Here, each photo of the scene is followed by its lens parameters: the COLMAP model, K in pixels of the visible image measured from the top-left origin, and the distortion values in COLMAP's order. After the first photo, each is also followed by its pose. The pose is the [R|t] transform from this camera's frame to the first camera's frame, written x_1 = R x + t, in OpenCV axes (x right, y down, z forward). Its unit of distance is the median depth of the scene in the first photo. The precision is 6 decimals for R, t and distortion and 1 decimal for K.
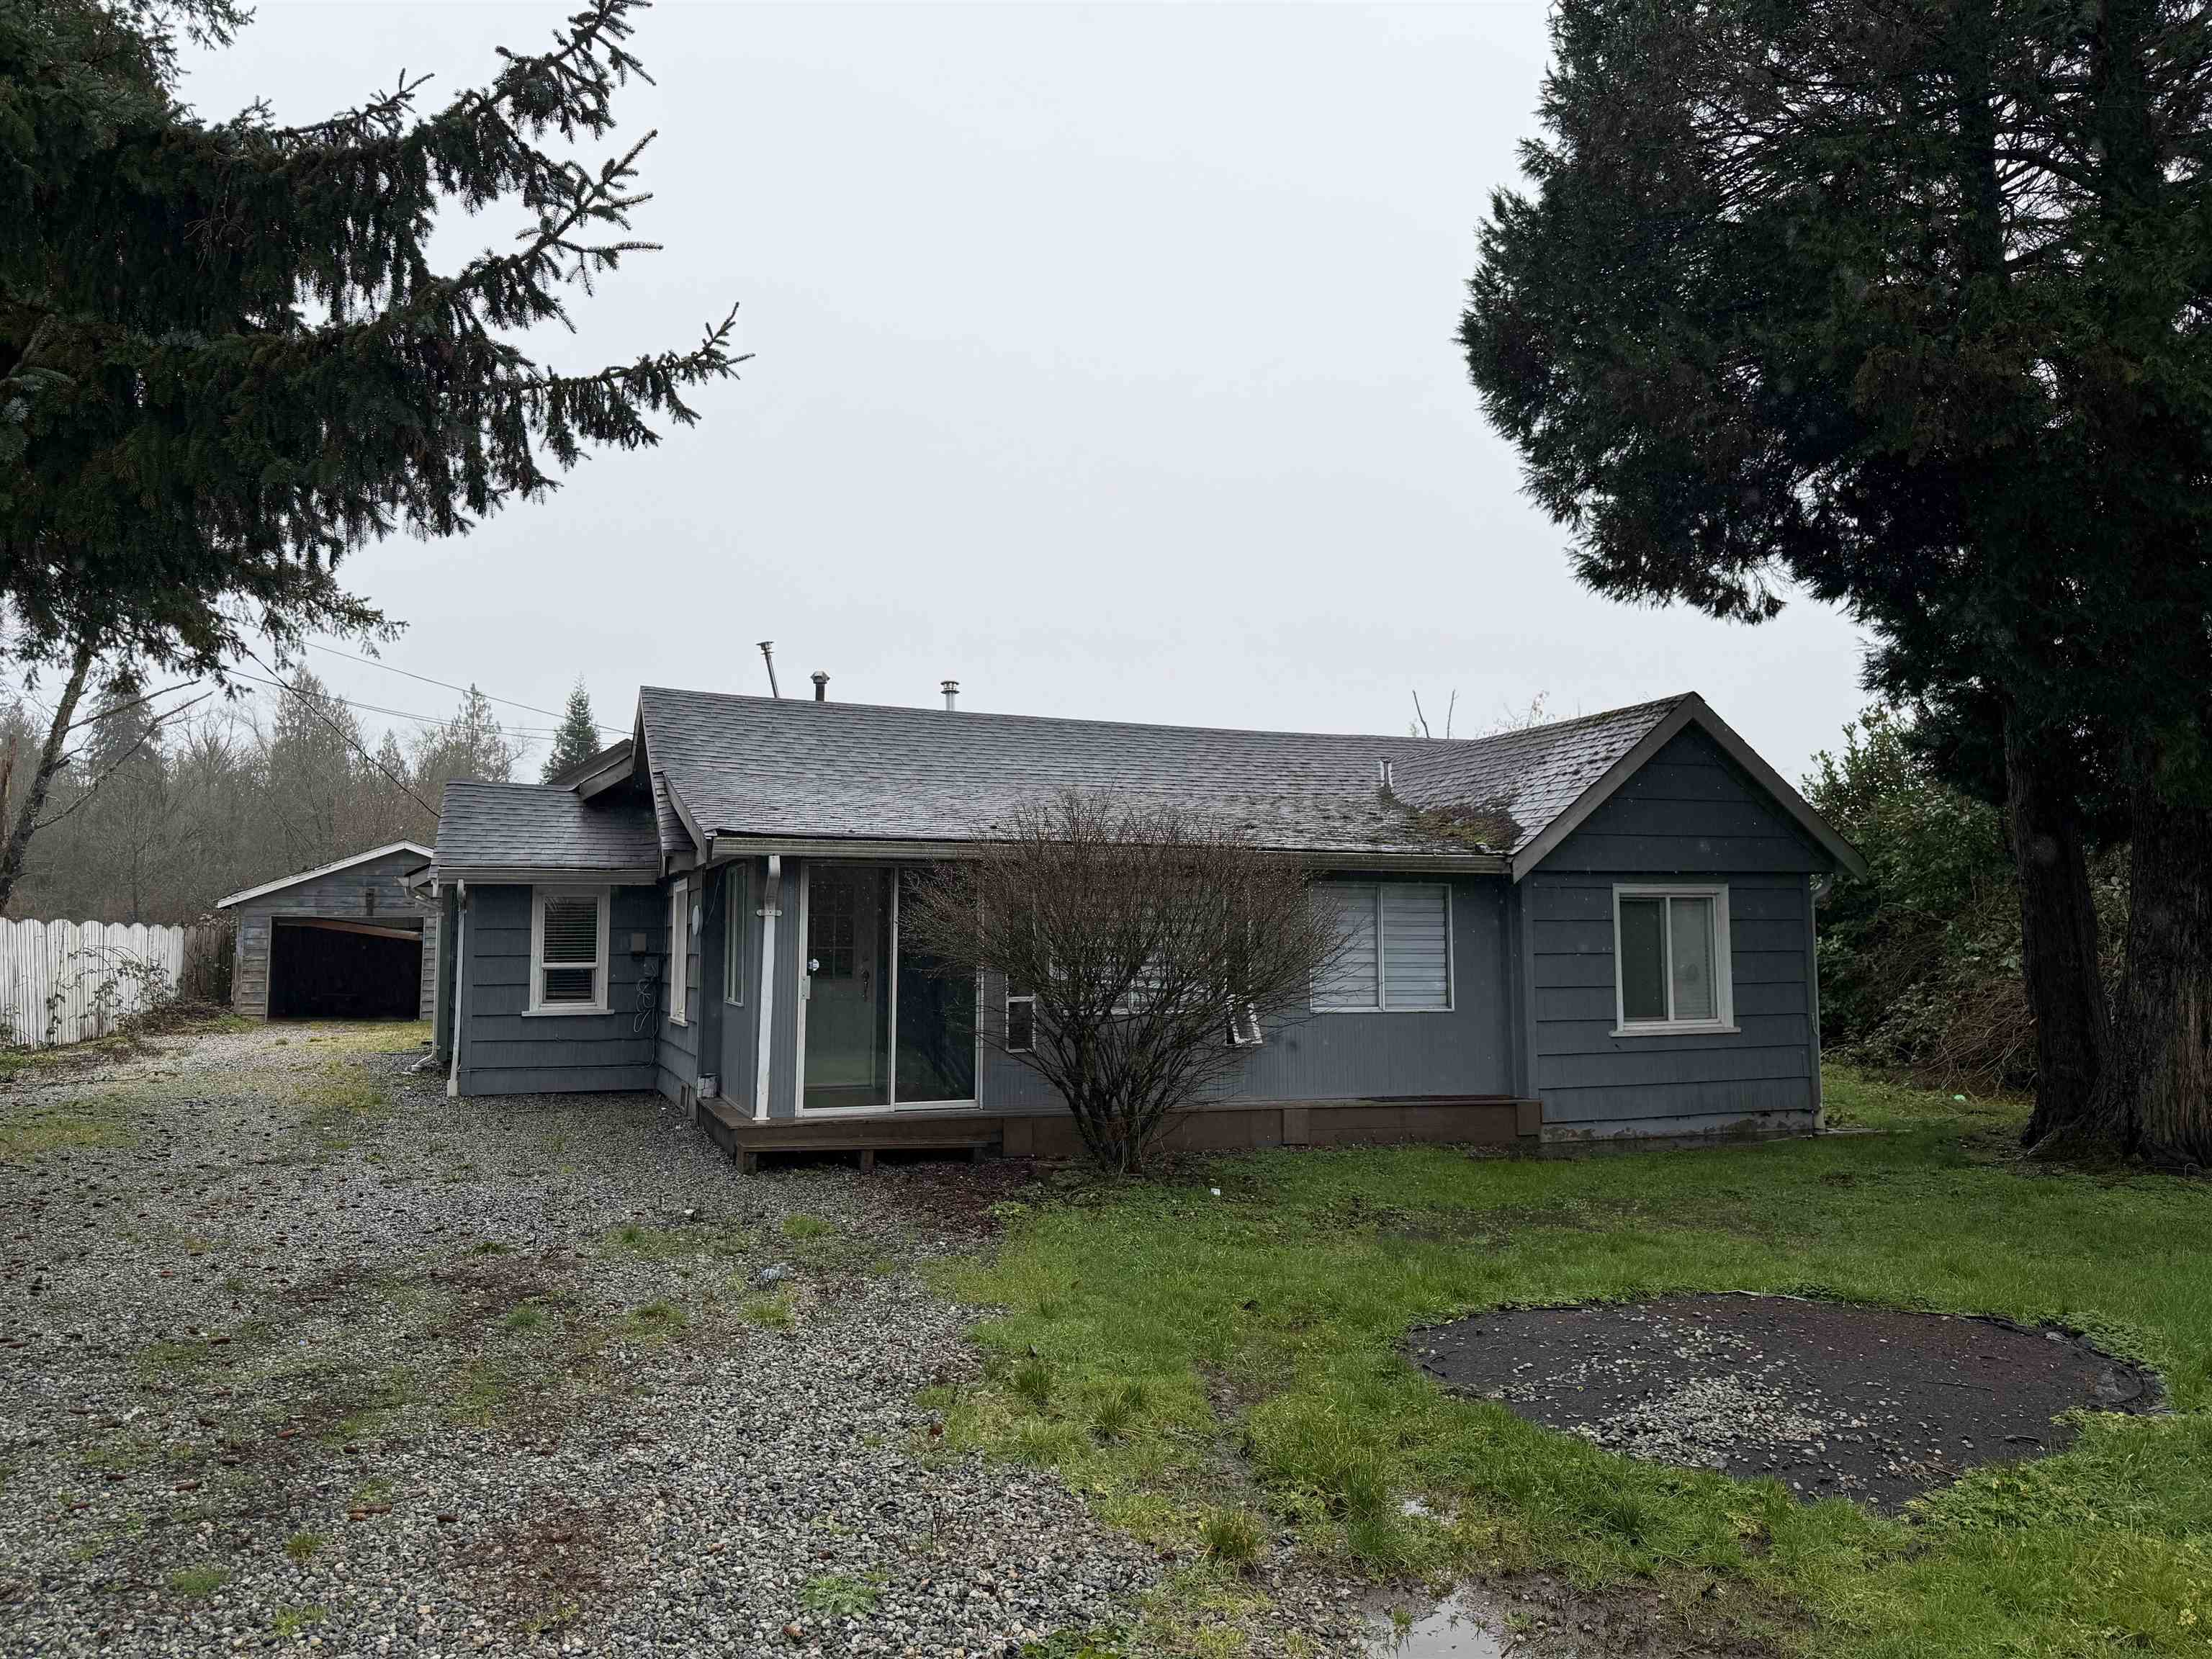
lens RADIAL K [[1567.2, 0, 1083.6], [0, 1567.2, 838.8], [0, 0, 1]] dist [0.057557, -0.070514]
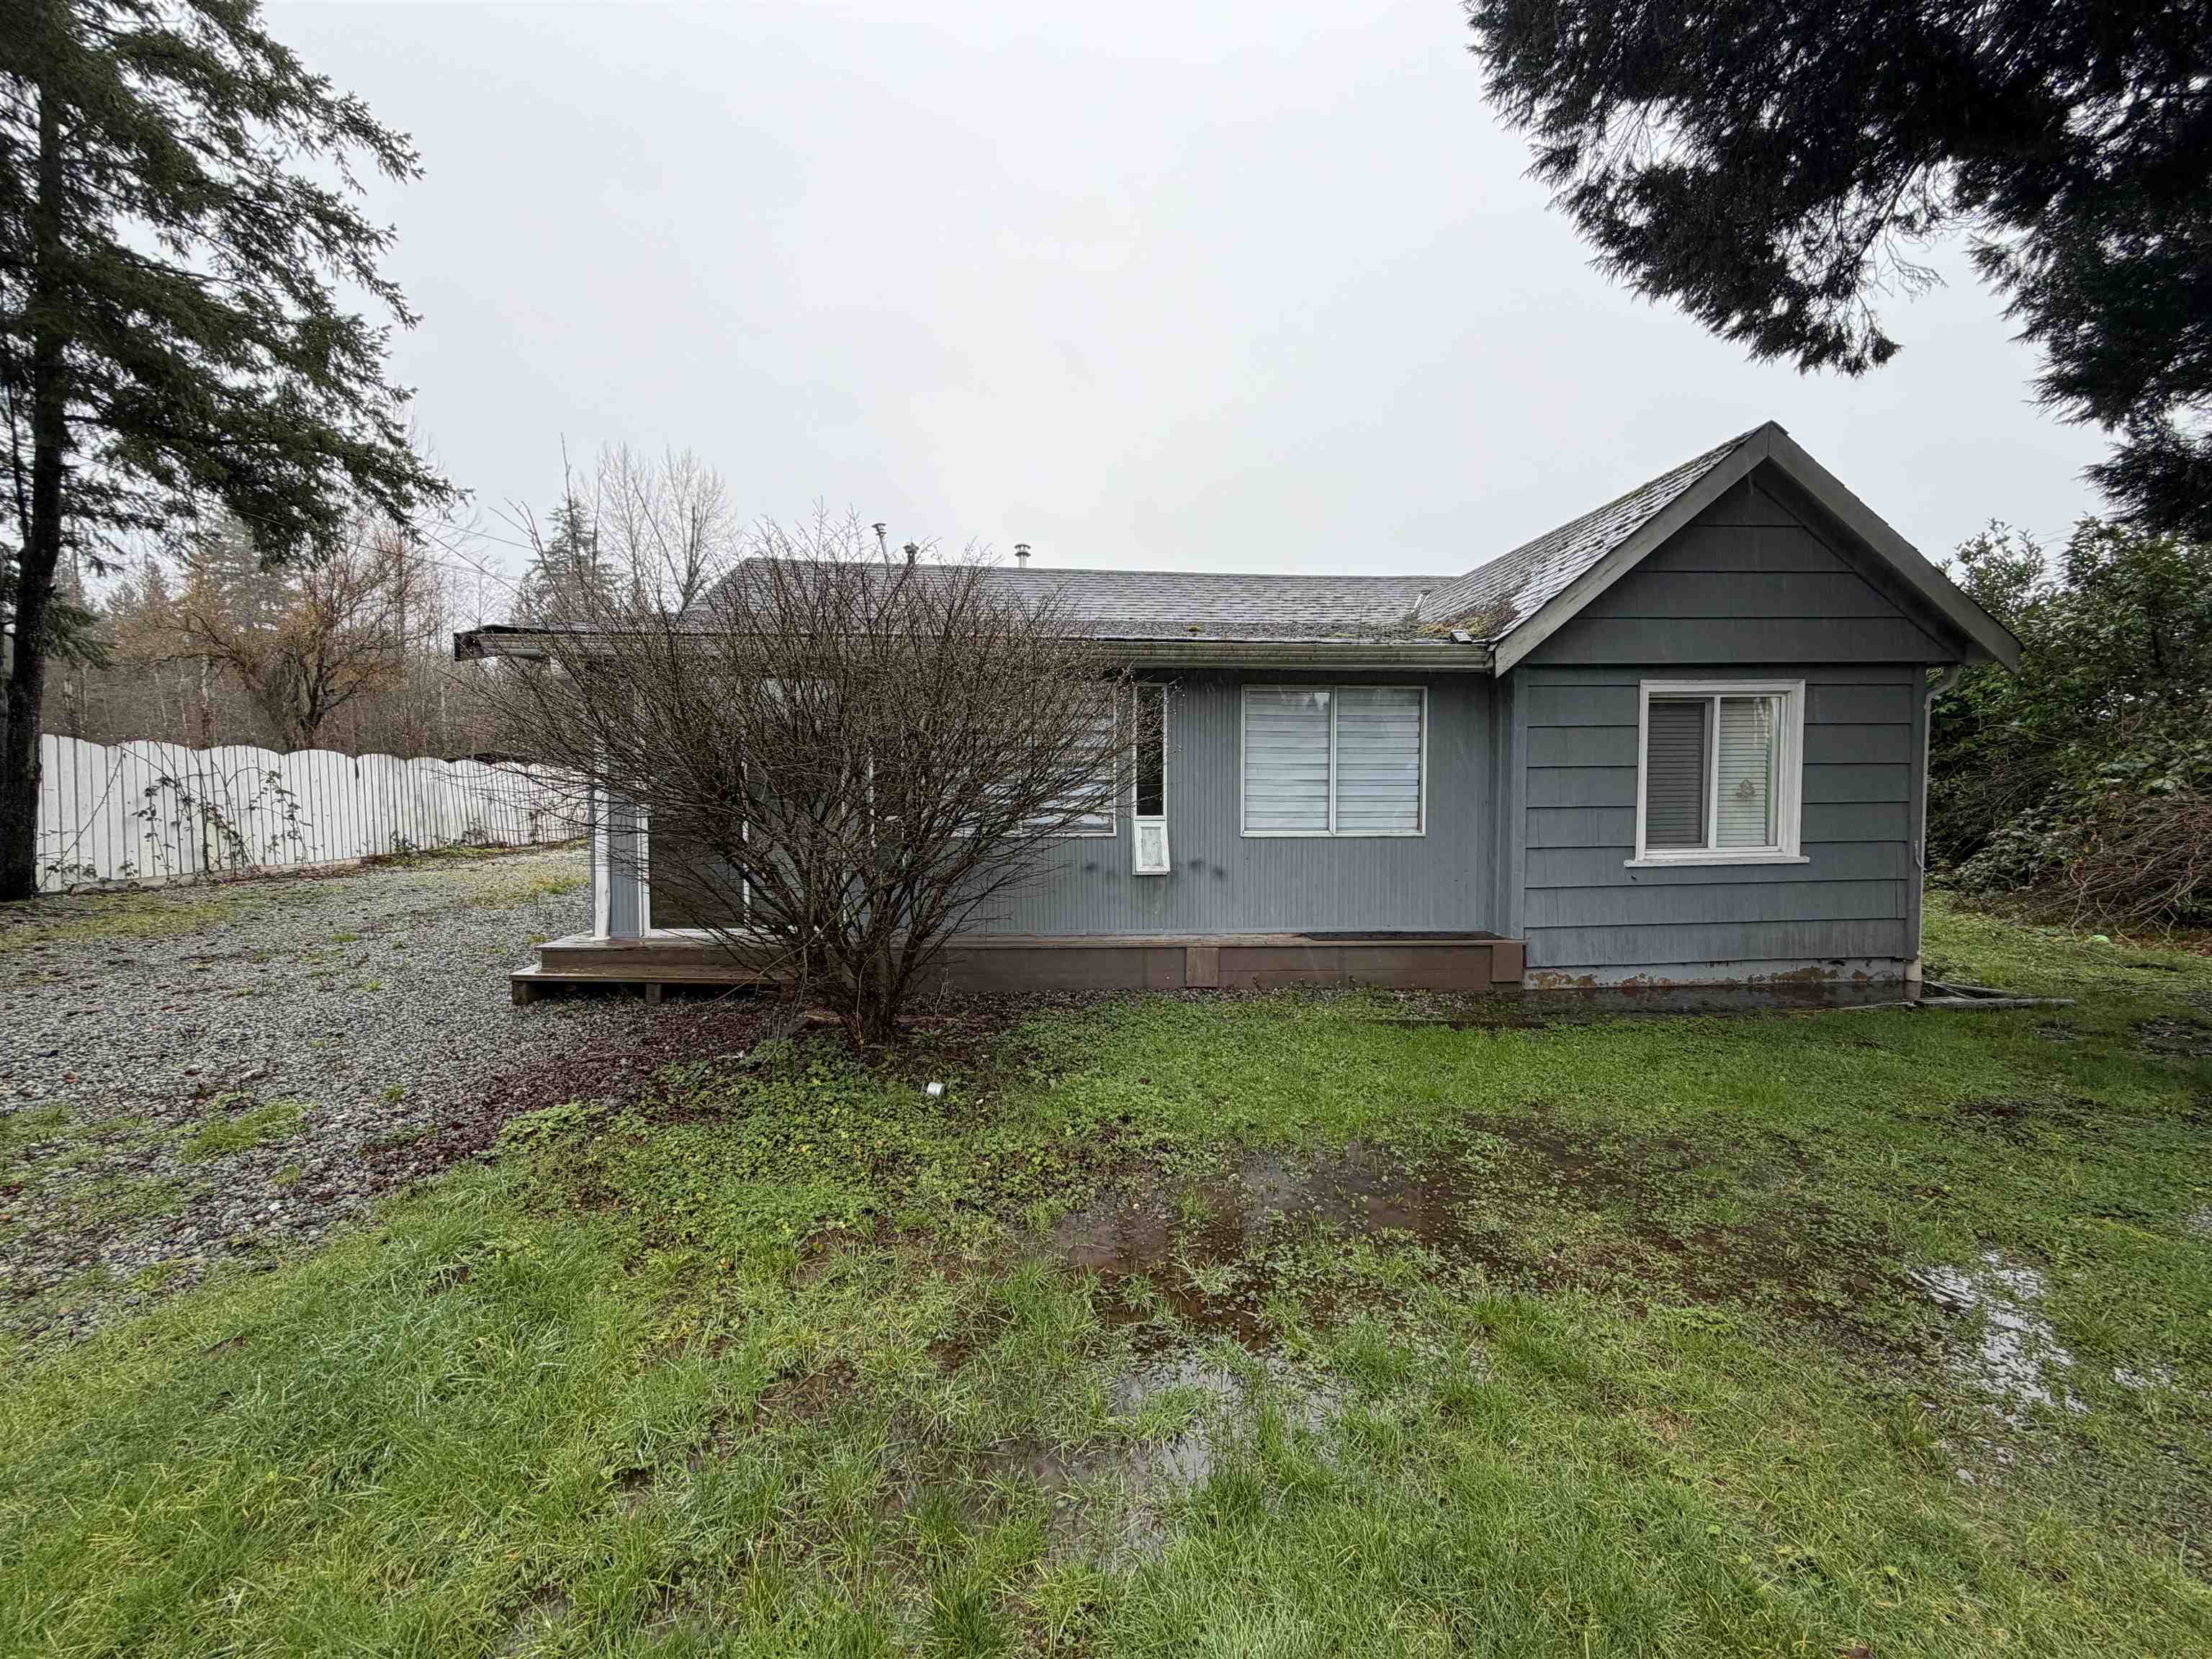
lens RADIAL K [[882.1, 0, 1103.1], [0, 882.1, 833.1], [0, 0, 1]] dist [-0.000371, 0.000054]
pose [[0.962382, 0.010188, -0.271509, 0.199789], [0.020879, 0.993569, 0.111290, 0.051827], [0.270896, -0.112772, 0.955980, 0.496202]]
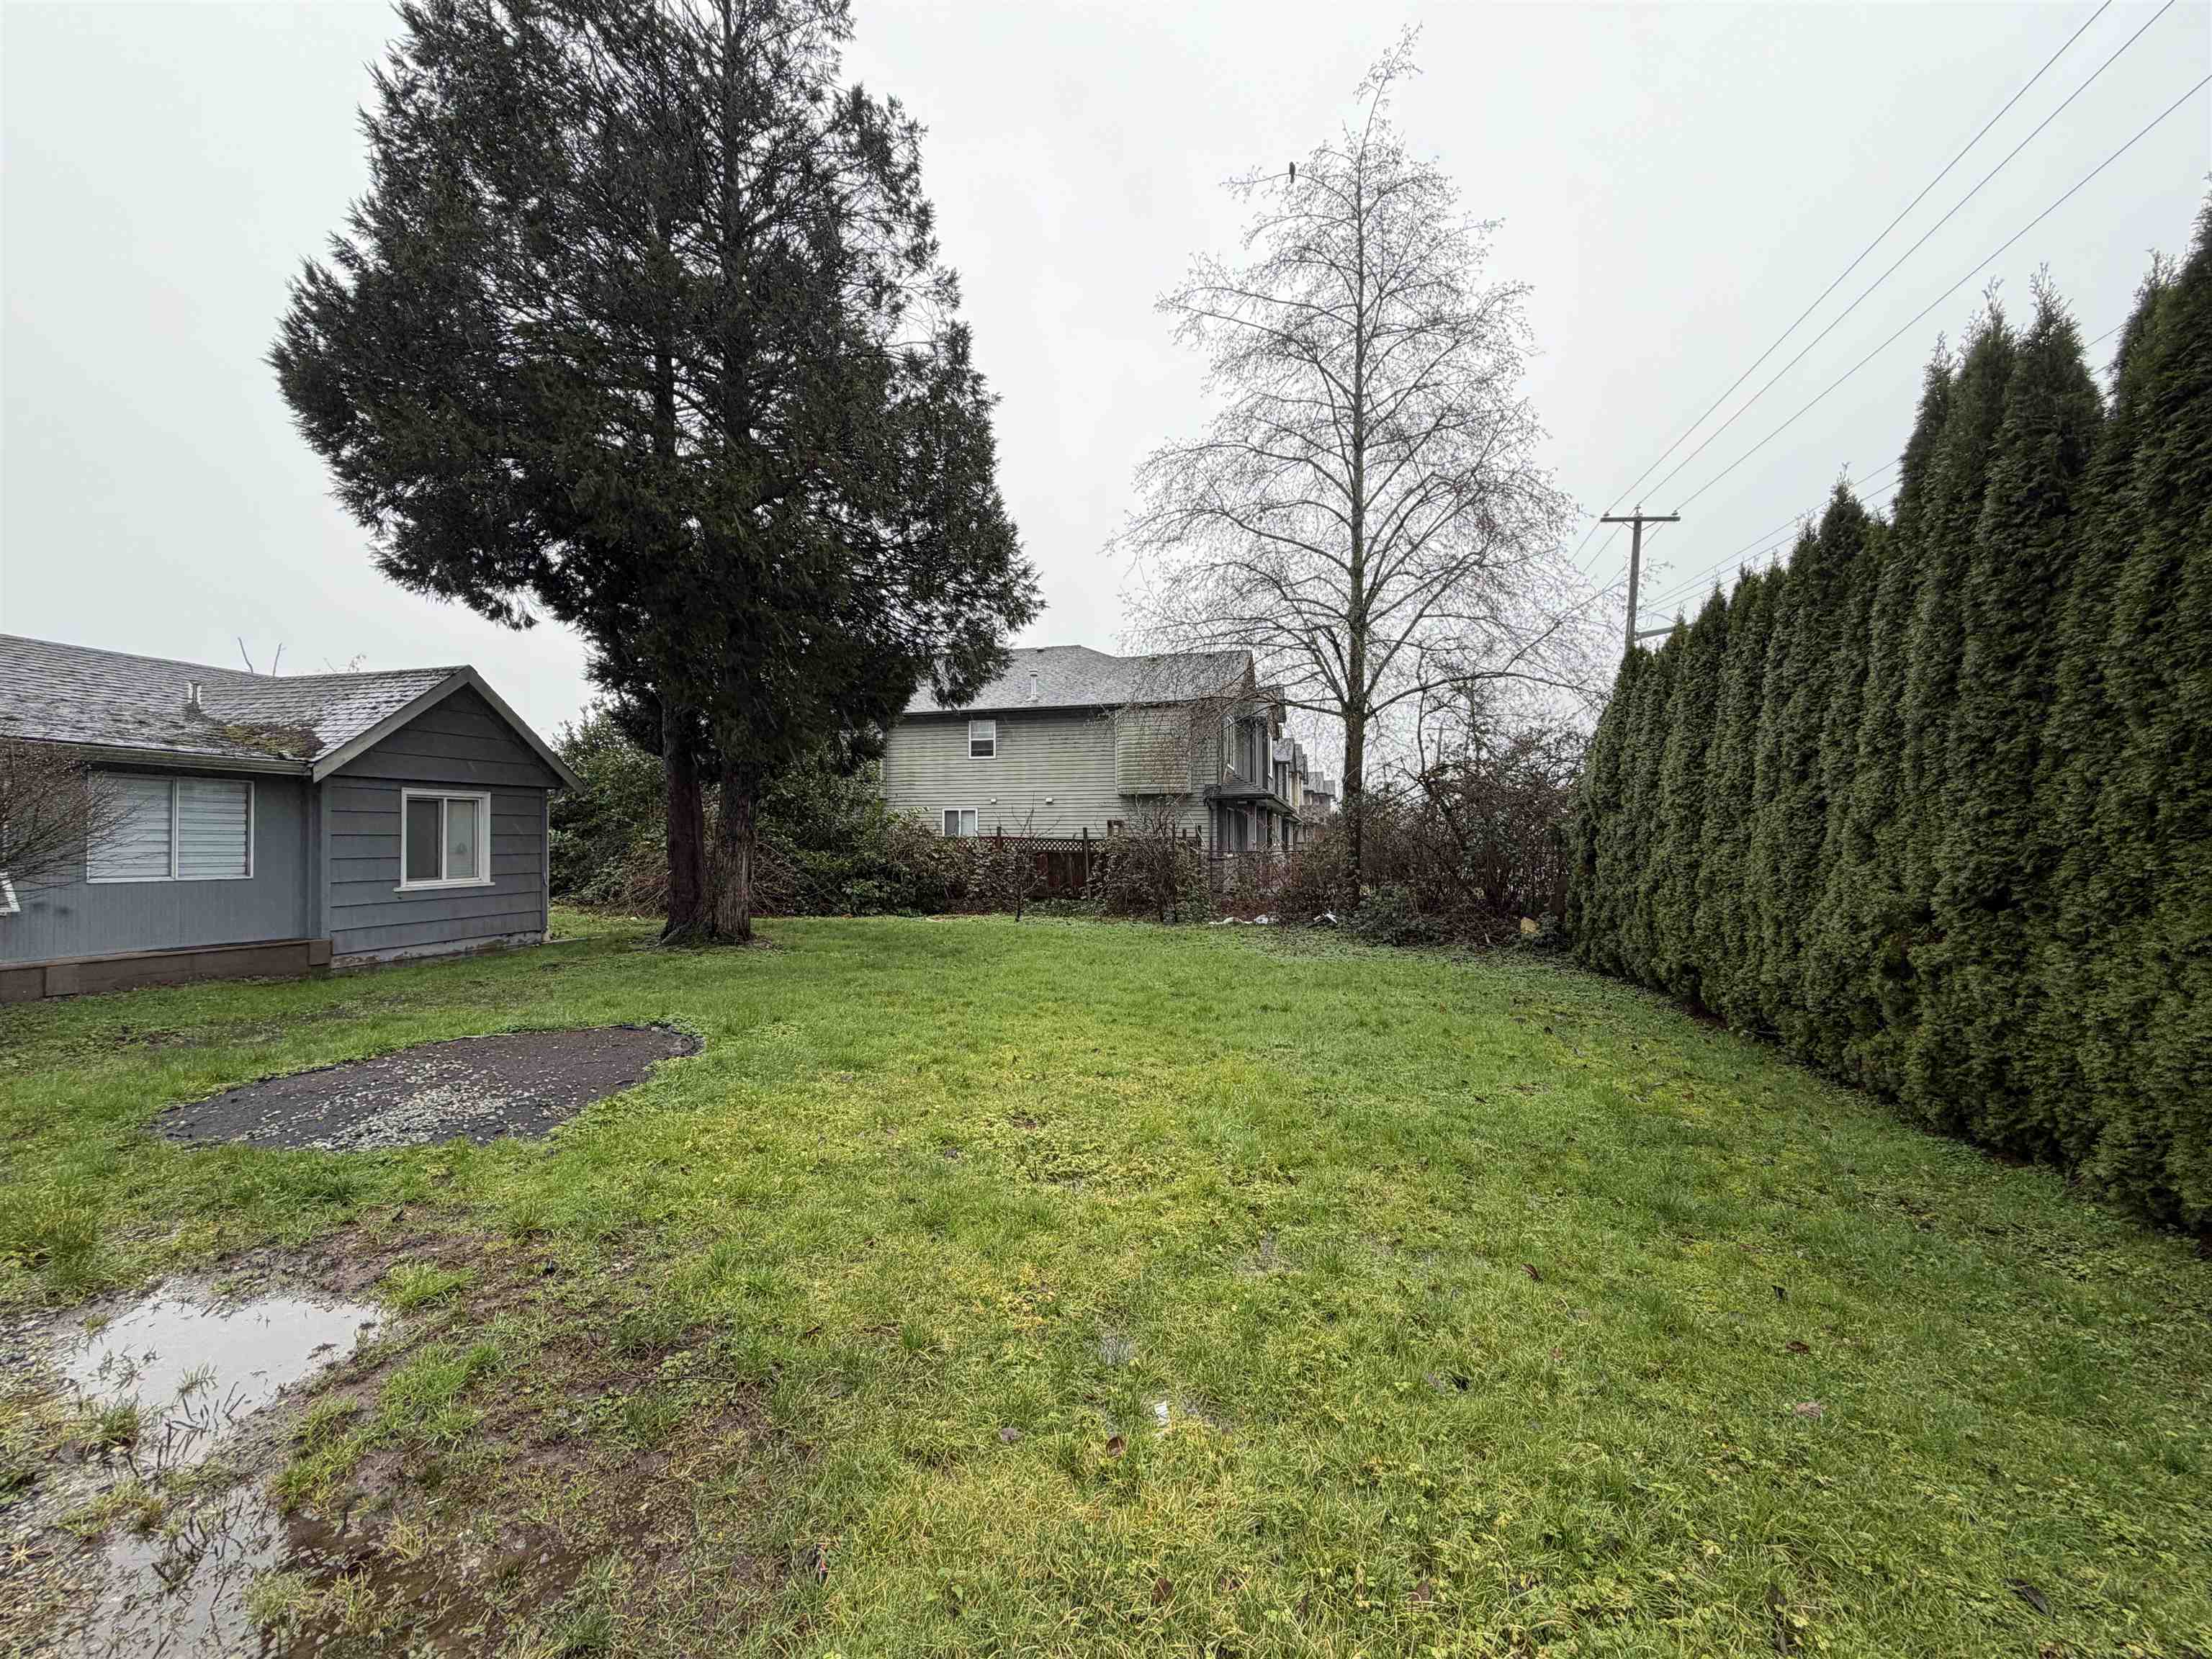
lens RADIAL K [[898.5, 0, 1106.0], [0, 898.5, 829.5], [0, 0, 1]] dist [0.001480, 0.000303]
pose [[0.565158, 0.014488, 0.824856, 0.018256], [-0.055766, 0.998230, 0.020675, 0.014111], [-0.823096, -0.057683, 0.564965, -0.009992]]
